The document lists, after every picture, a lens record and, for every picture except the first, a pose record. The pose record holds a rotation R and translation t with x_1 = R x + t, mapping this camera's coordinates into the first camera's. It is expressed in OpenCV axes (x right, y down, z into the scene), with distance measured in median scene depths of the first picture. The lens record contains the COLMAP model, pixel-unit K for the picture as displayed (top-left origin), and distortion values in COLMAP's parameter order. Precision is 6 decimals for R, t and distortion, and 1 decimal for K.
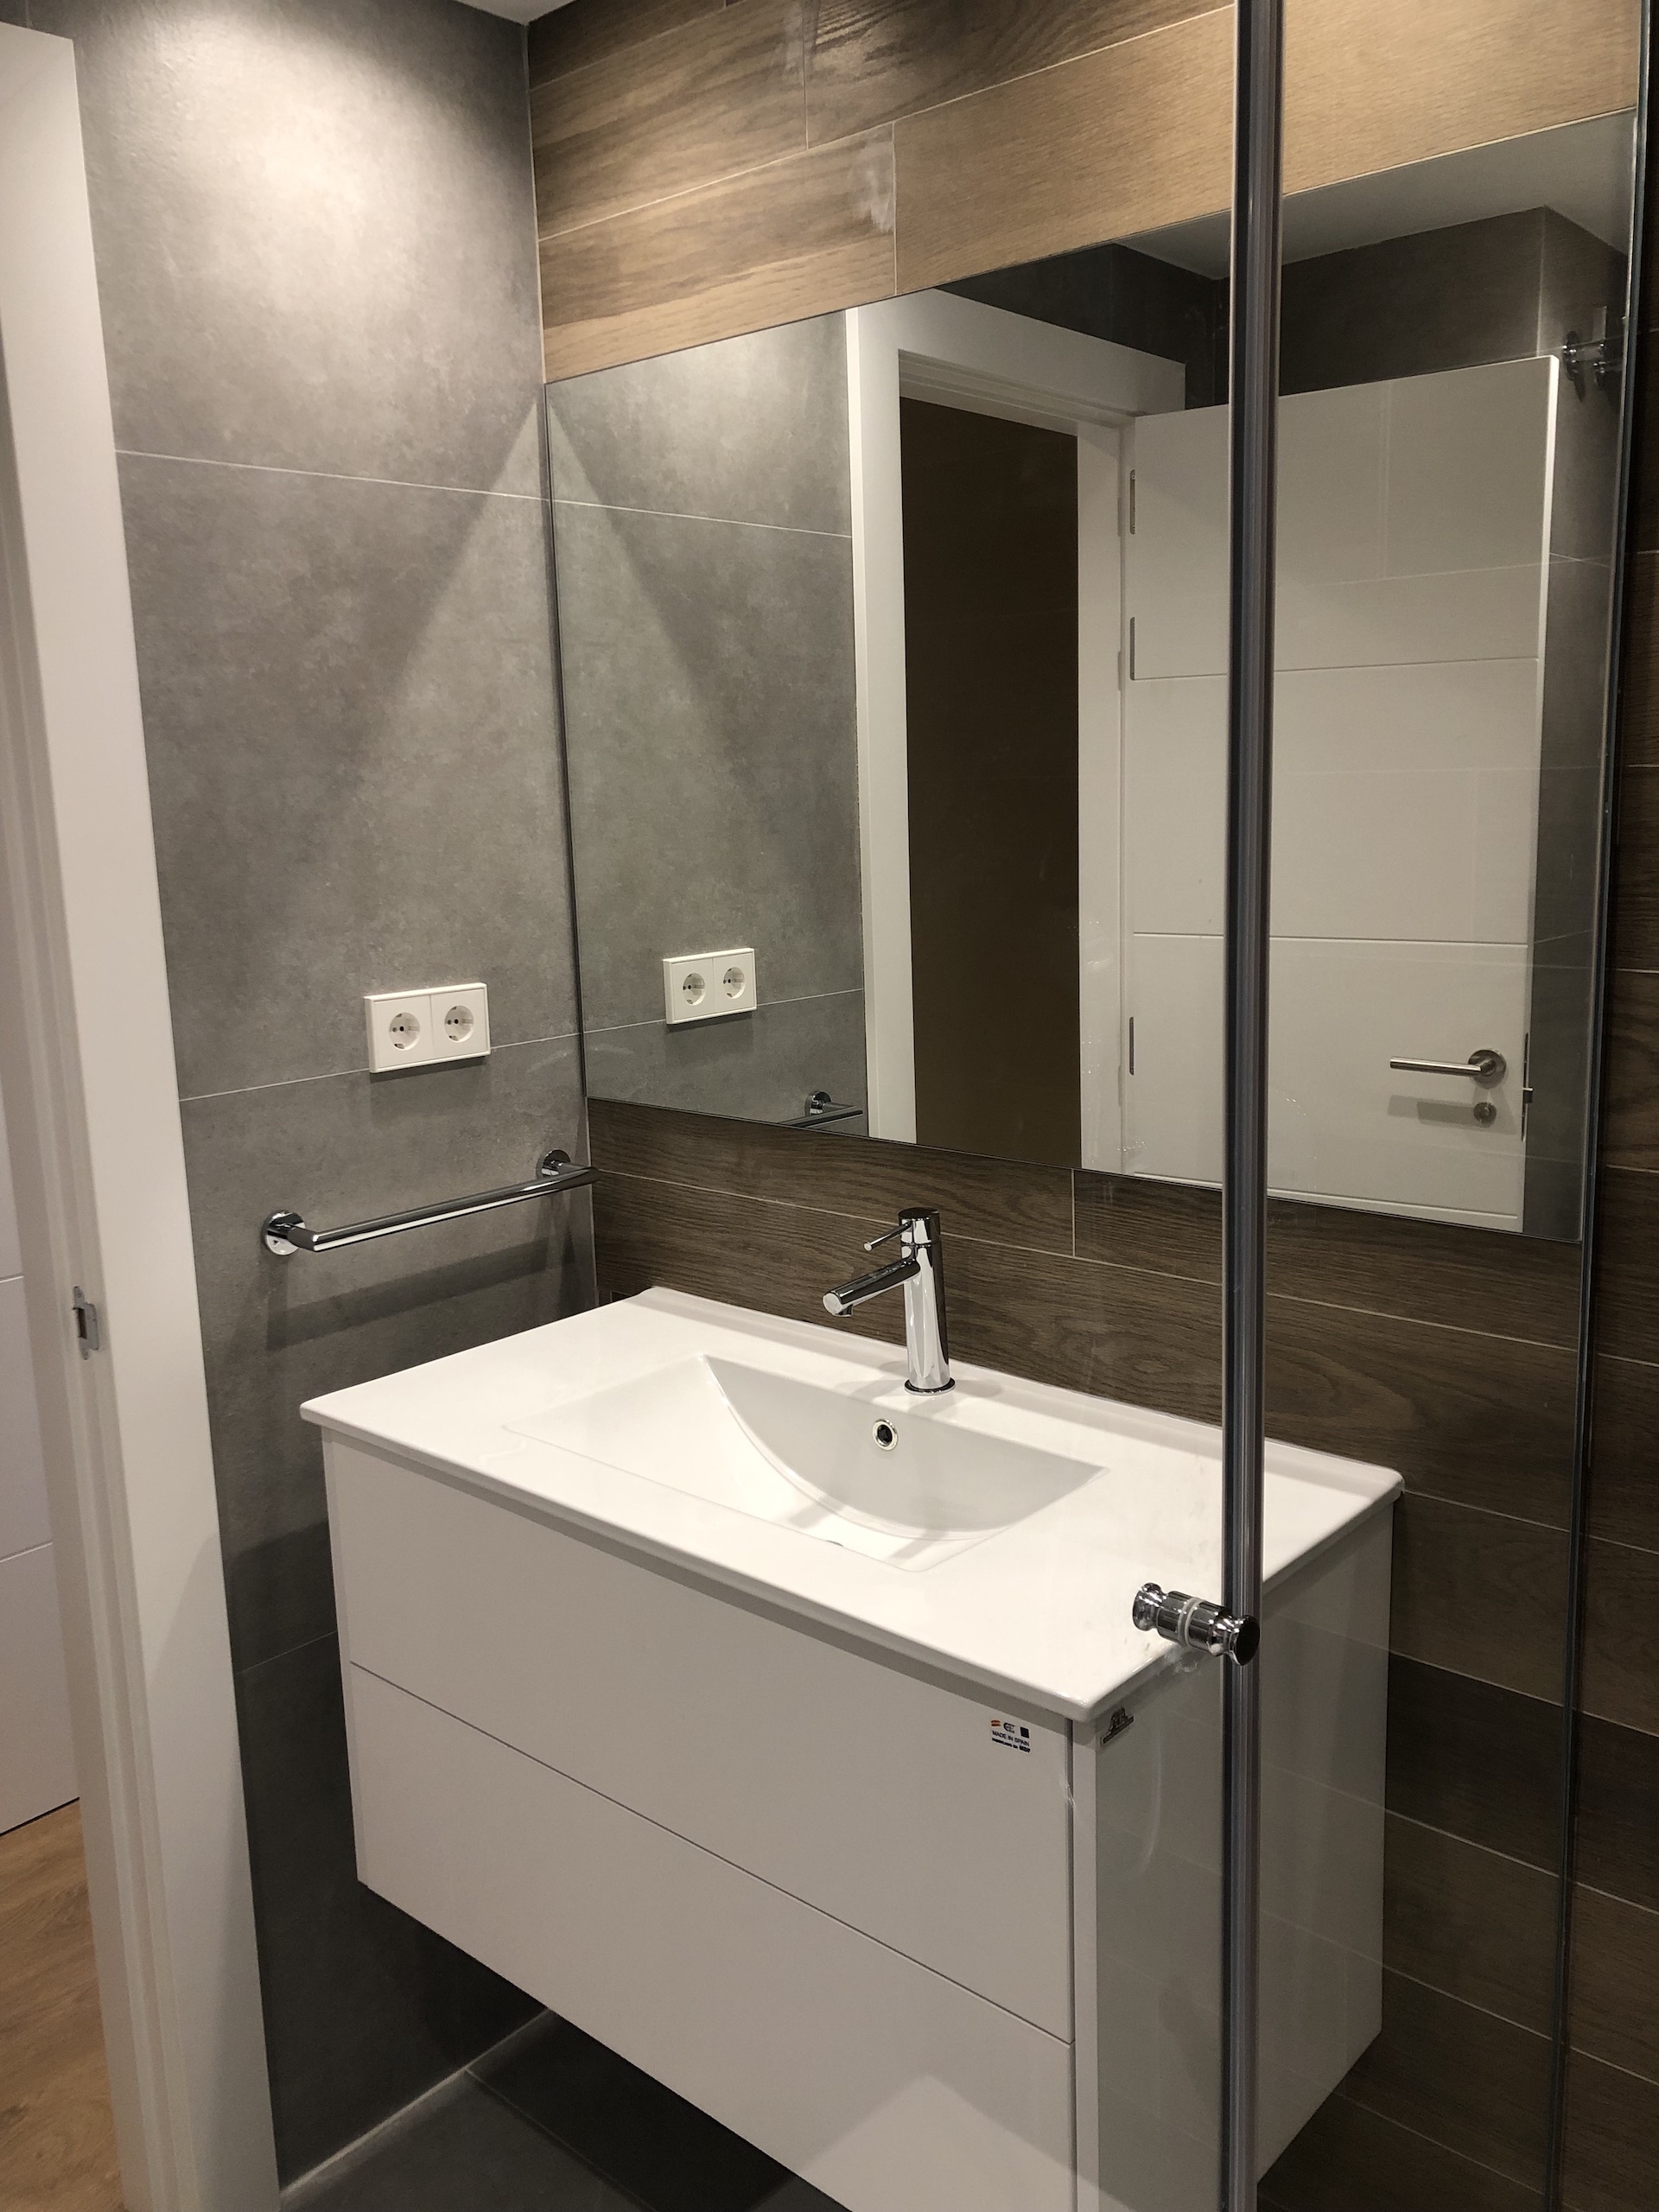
lens RADIAL K [[1800.4, 0, 830.8], [0, 1800.4, 1102.4], [0, 0, 1]] dist [0.081665, 0.003011]
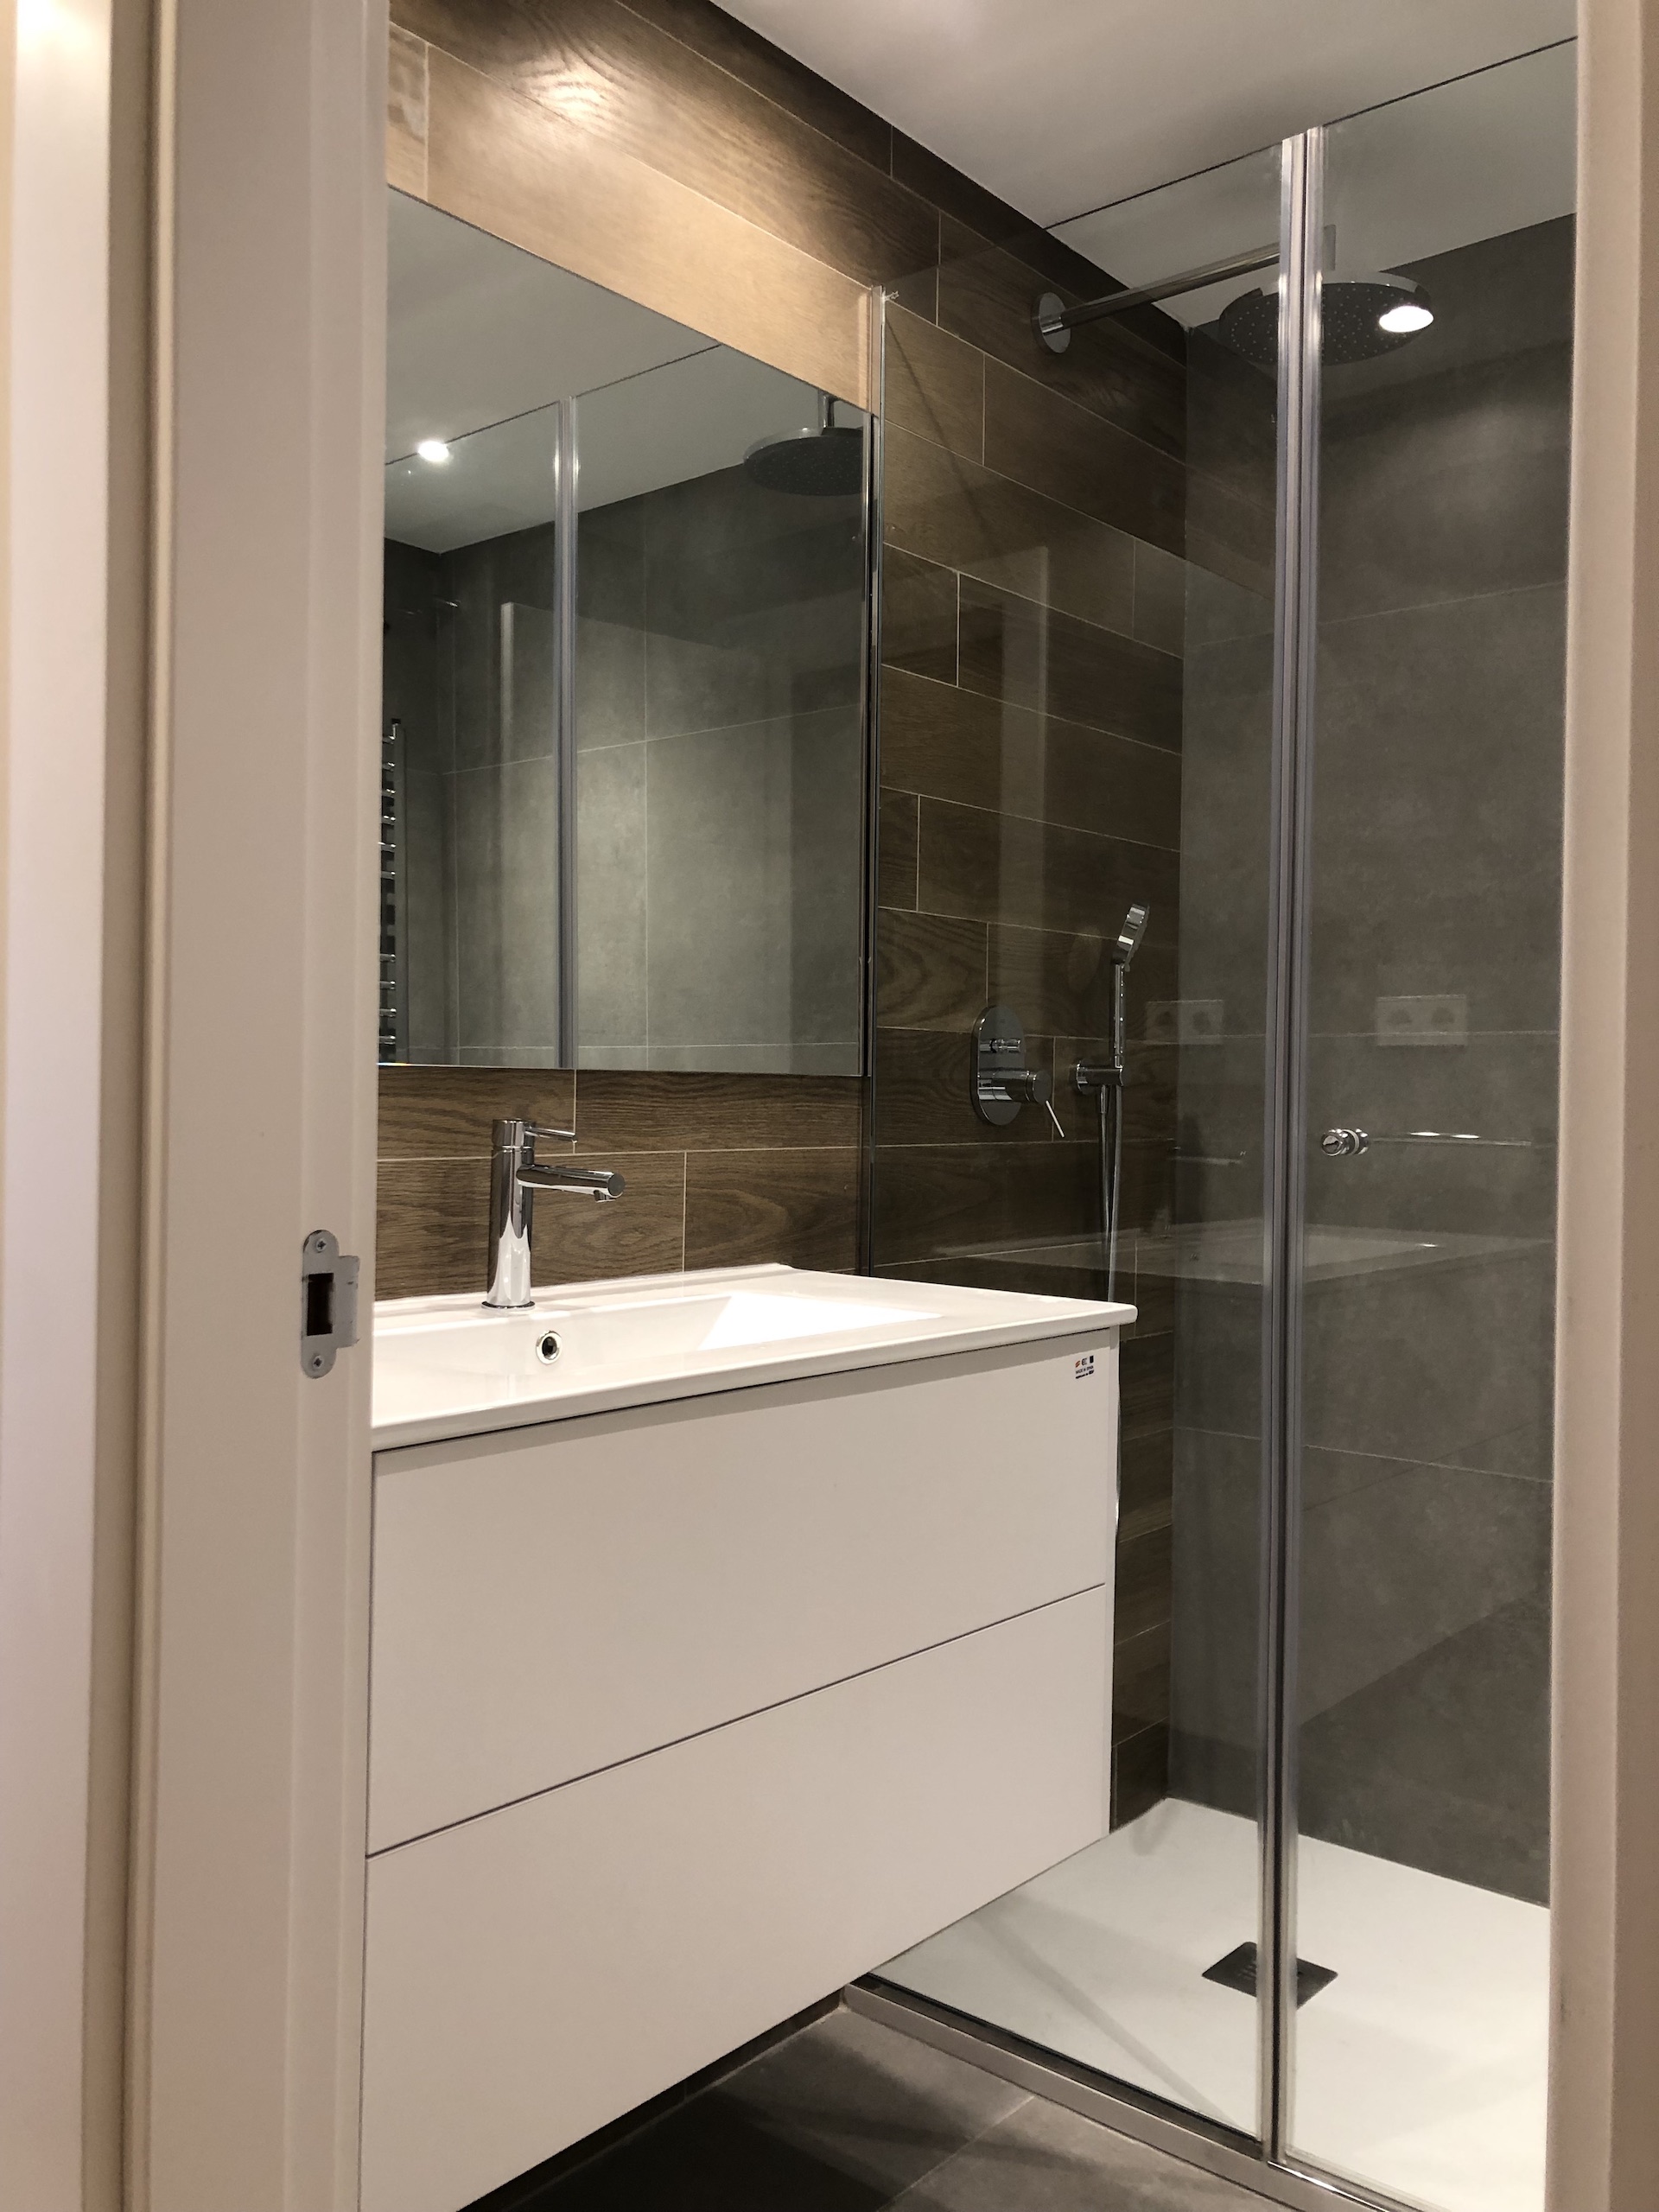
lens RADIAL K [[1800.4, 0, 829.7], [0, 1800.4, 1106.4], [0, 0, 1]] dist [0.081665, 0.003011]
pose [[-0.009674, 0.013378, 0.999864, -0.971660], [0.165635, 0.986119, -0.011592, 0.097722], [-0.986140, 0.165500, -0.011755, 0.875499]]
